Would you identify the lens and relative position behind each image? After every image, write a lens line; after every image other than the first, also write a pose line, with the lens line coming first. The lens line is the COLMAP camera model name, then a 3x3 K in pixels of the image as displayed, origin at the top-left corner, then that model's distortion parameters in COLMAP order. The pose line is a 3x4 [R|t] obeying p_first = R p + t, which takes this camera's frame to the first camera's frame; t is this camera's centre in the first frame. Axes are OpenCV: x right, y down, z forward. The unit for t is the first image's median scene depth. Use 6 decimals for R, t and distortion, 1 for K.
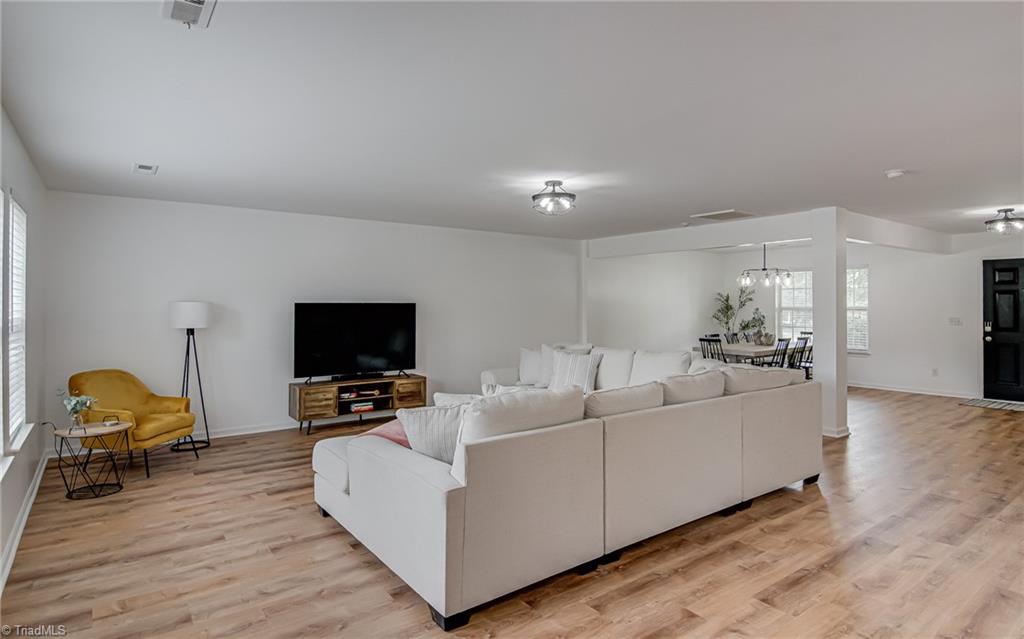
lens RADIAL K [[554.3, 0, 530.0], [0, 554.3, 300.3], [0, 0, 1]] dist [-0.008631, -0.014810]
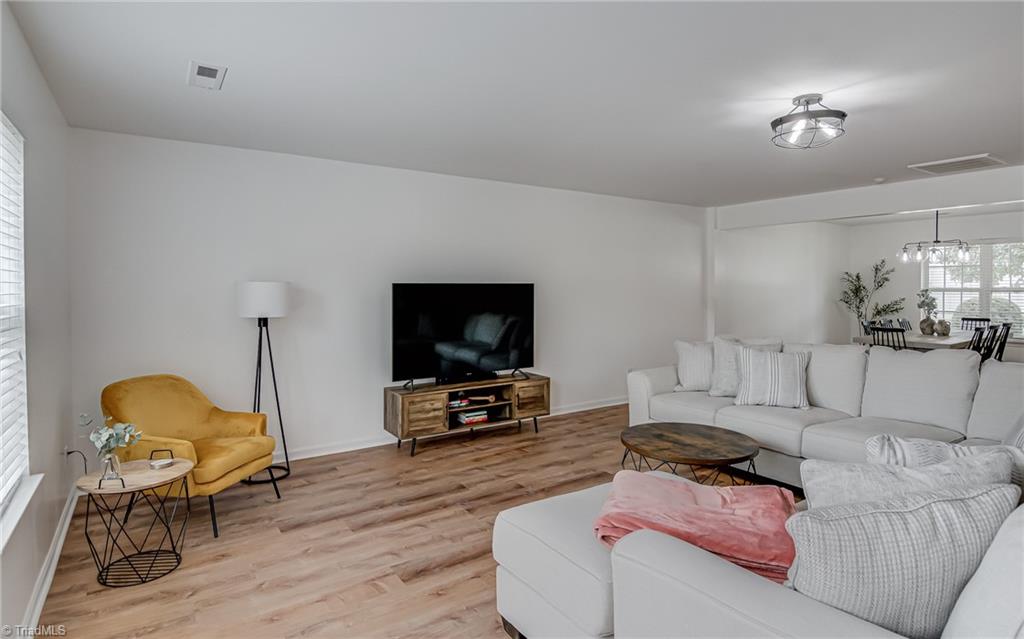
lens RADIAL K [[554.3, 0, 535.4], [0, 554.3, 295.6], [0, 0, 1]] dist [-0.008631, -0.014810]
pose [[0.998664, -0.002043, -0.051627, -0.212970], [0.003179, 0.999755, 0.021917, 0.006187], [0.051570, -0.022052, 0.998426, 0.278527]]
